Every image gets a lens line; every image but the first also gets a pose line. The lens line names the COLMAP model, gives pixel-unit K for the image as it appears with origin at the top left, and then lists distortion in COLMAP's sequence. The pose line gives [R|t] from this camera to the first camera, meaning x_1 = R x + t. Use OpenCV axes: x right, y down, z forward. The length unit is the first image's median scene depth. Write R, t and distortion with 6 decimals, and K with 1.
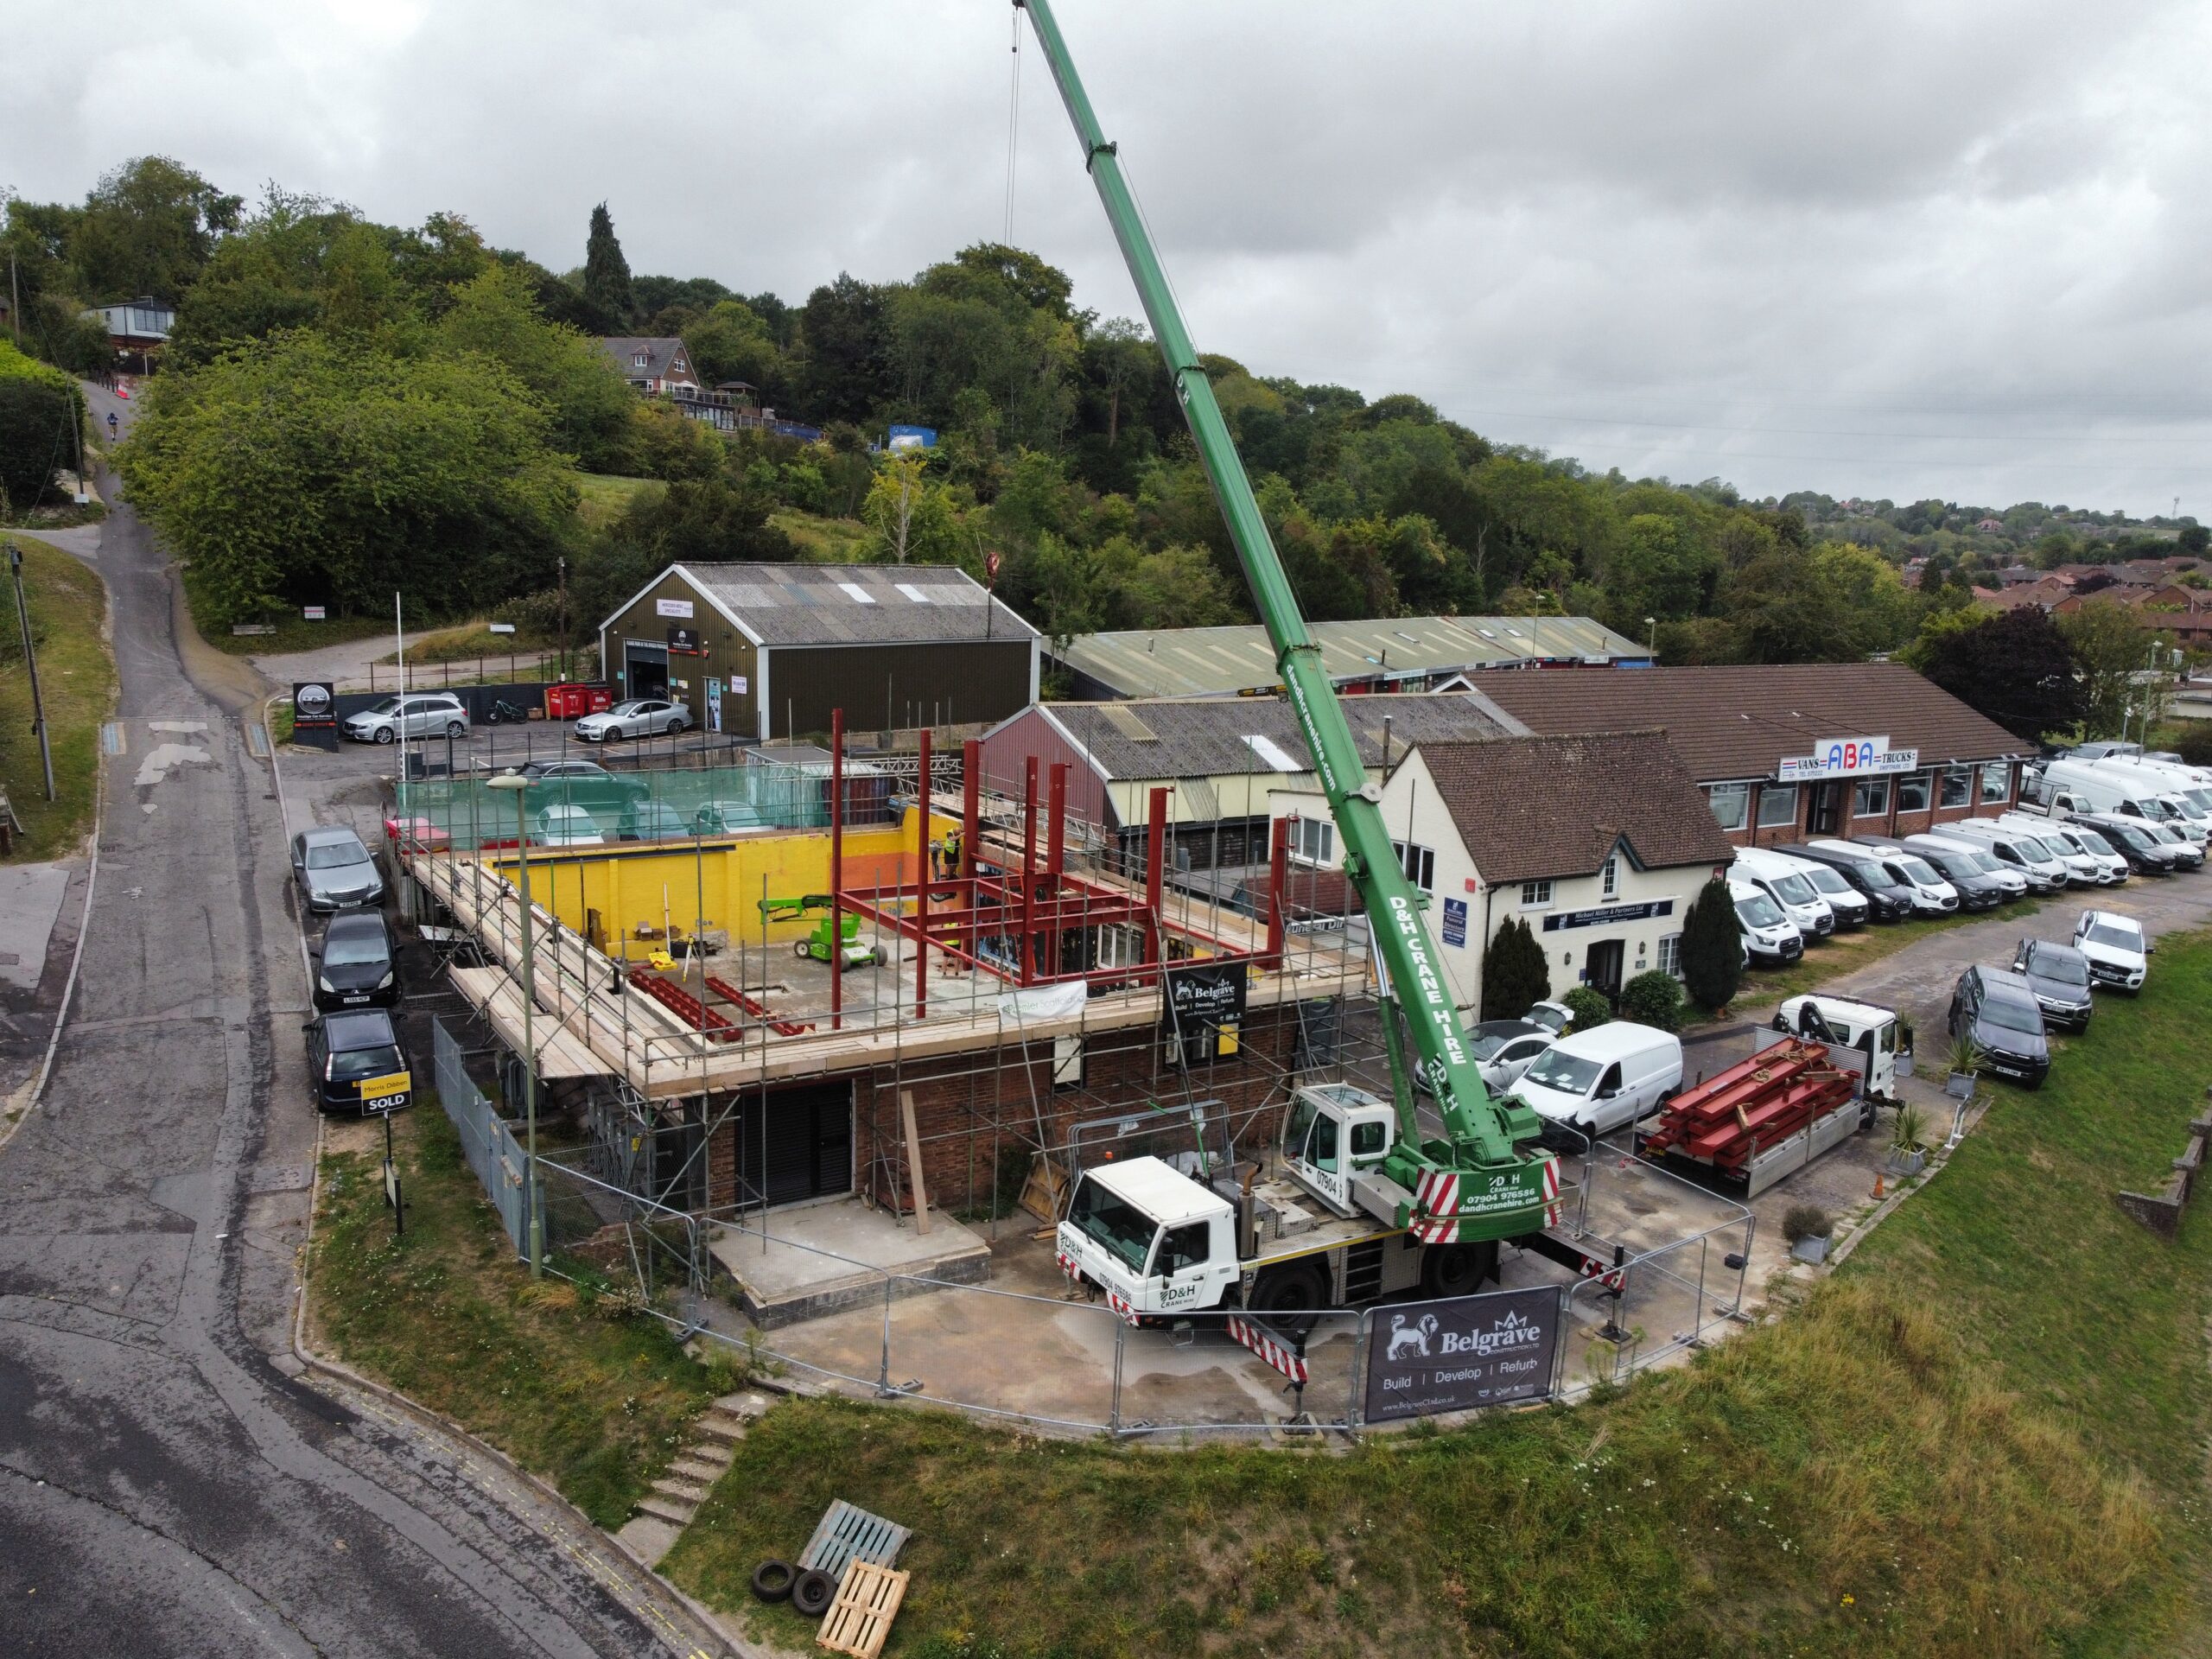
lens RADIAL K [[1677.9, 0, 1101.9], [0, 1677.9, 823.0], [0, 0, 1]] dist [-0.000971, 0.006939]
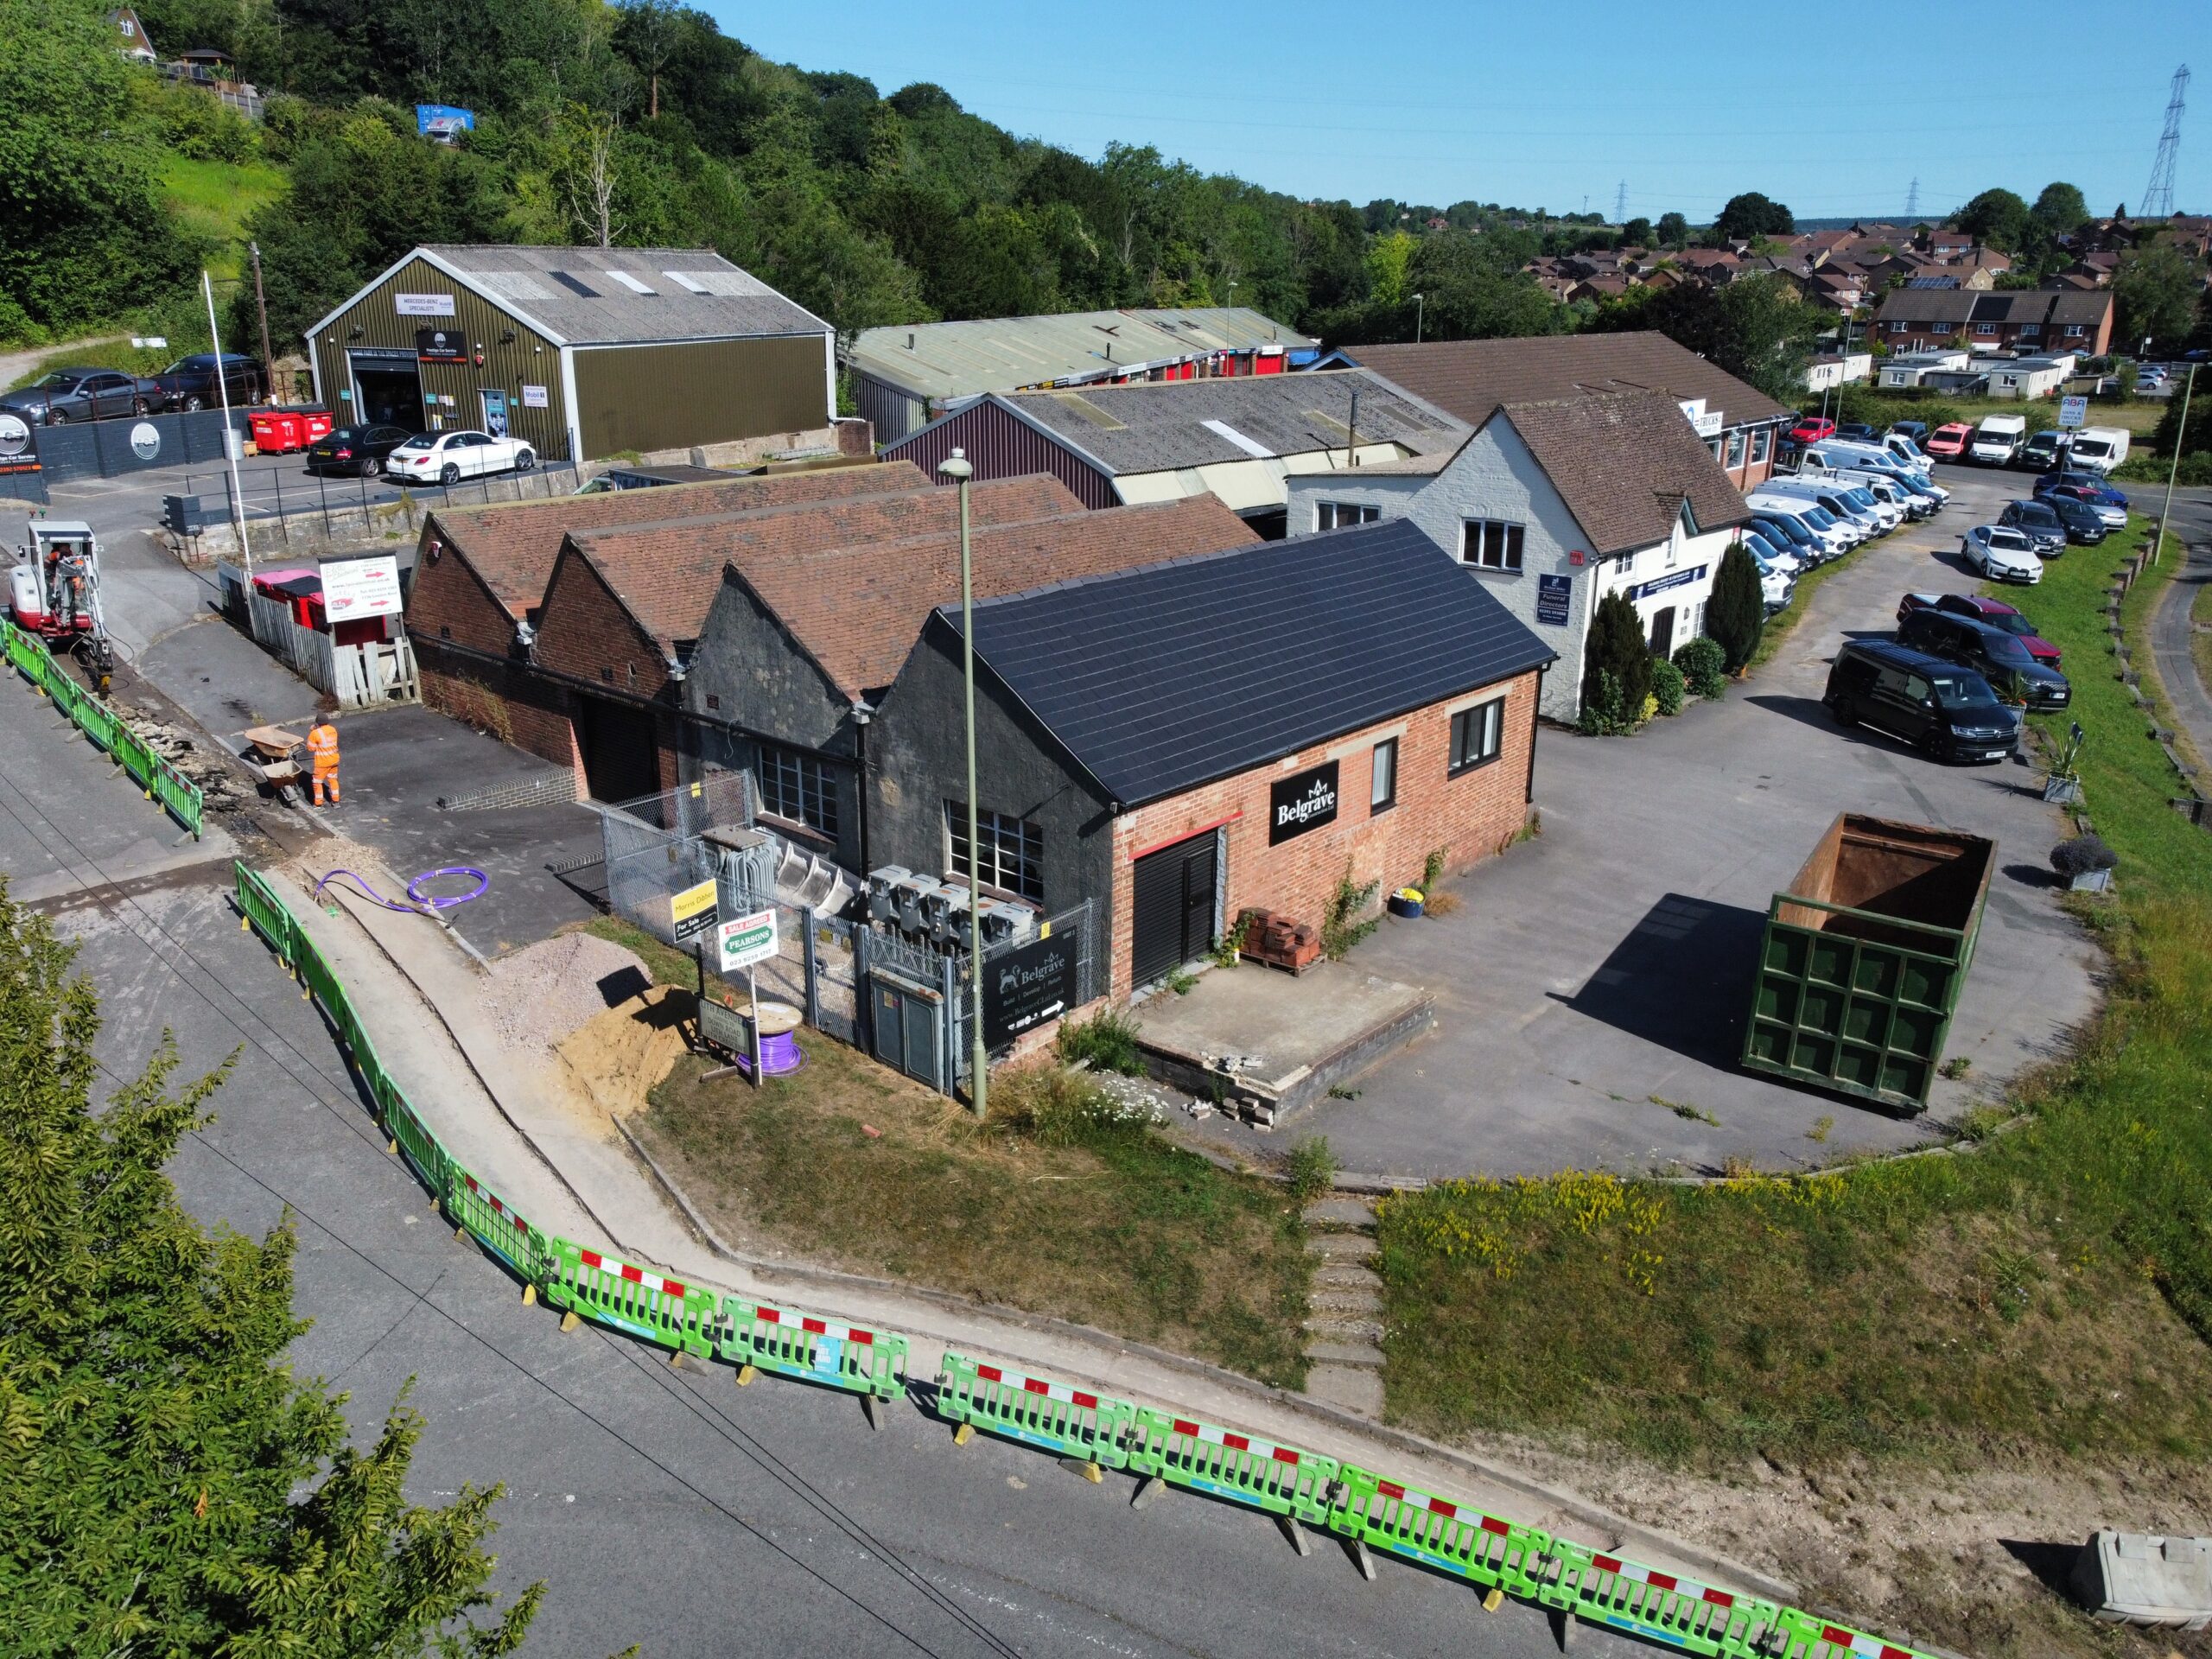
lens RADIAL K [[1677.9, 0, 1100.4], [0, 1677.9, 831.9], [0, 0, 1]] dist [-0.000971, 0.006939]
pose [[0.954512, -0.116091, 0.274644, -0.285666], [0.069328, 0.982258, 0.174250, 0.004900], [-0.290000, -0.147284, 0.945626, 0.150844]]
